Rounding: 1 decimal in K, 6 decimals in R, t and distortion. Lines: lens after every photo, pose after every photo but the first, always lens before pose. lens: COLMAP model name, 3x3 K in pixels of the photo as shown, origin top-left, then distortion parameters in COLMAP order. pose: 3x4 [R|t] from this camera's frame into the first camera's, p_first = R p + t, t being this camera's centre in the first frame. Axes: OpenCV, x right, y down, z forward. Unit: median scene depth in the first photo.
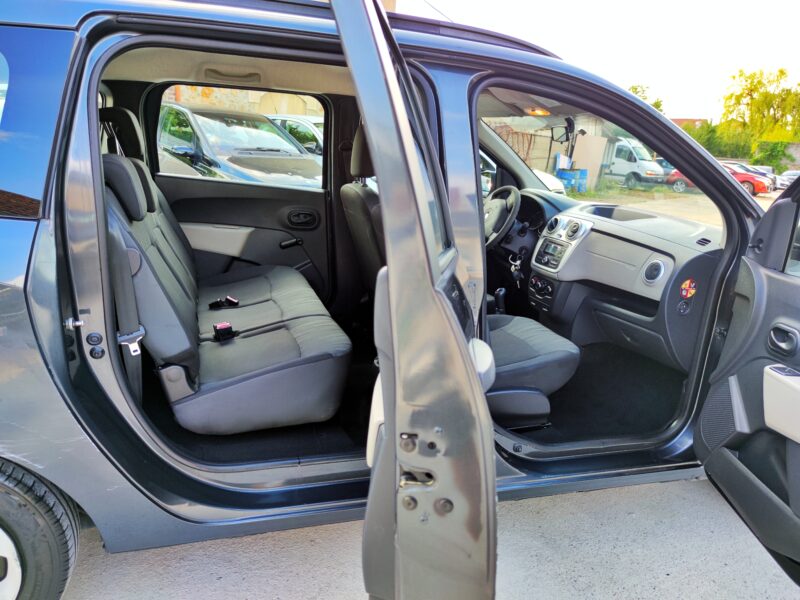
lens RADIAL K [[577.8, 0, 400.1], [0, 577.8, 308.5], [0, 0, 1]] dist [0.029467, -0.038654]
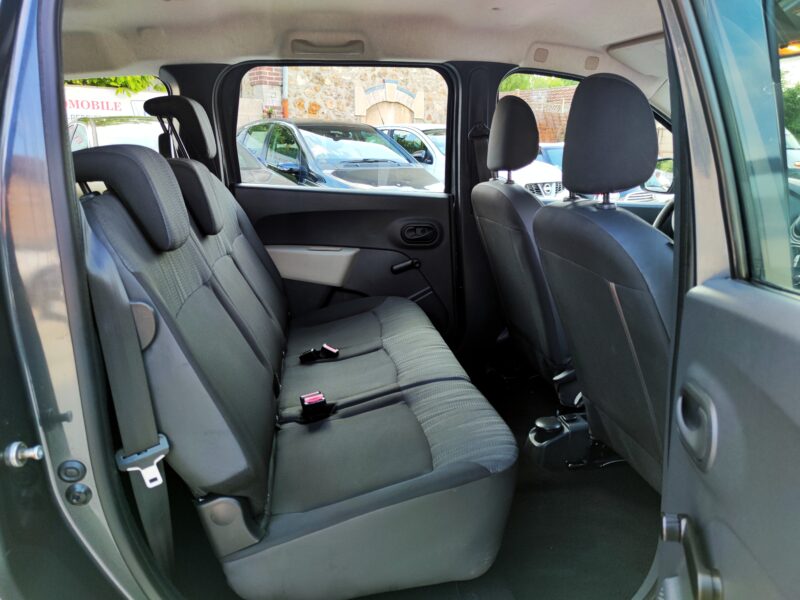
lens RADIAL K [[577.8, 0, 387.5], [0, 577.8, 324.5], [0, 0, 1]] dist [0.029467, -0.038654]
pose [[0.978530, -0.013243, -0.205681, -0.059312], [0.014514, 0.999884, 0.004676, -0.042294], [0.205595, -0.007561, 0.978608, 0.261460]]
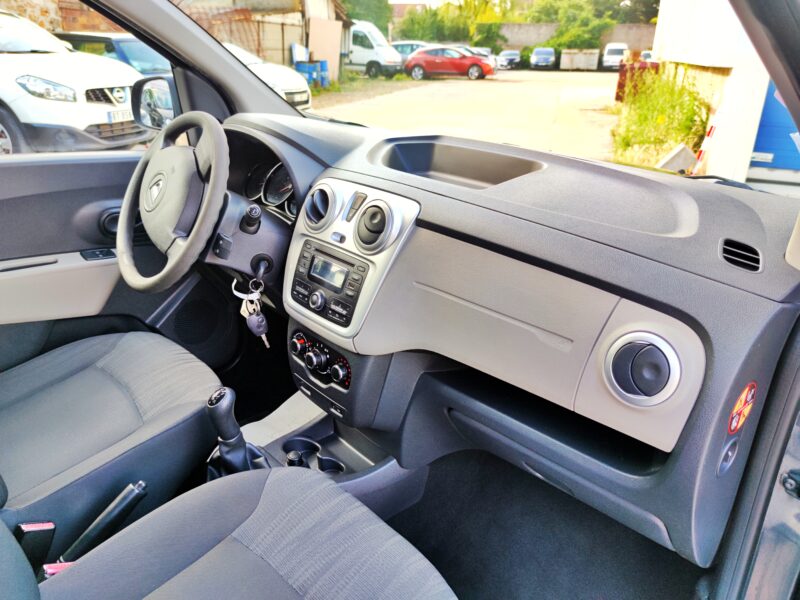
lens RADIAL K [[577.8, 0, 401.9], [0, 577.8, 300.8], [0, 0, 1]] dist [0.029467, -0.038654]
pose [[0.908624, -0.205600, 0.363499, 0.158424], [0.147743, 0.972381, 0.180686, -0.148563], [-0.390608, -0.110471, 0.913904, 0.607782]]
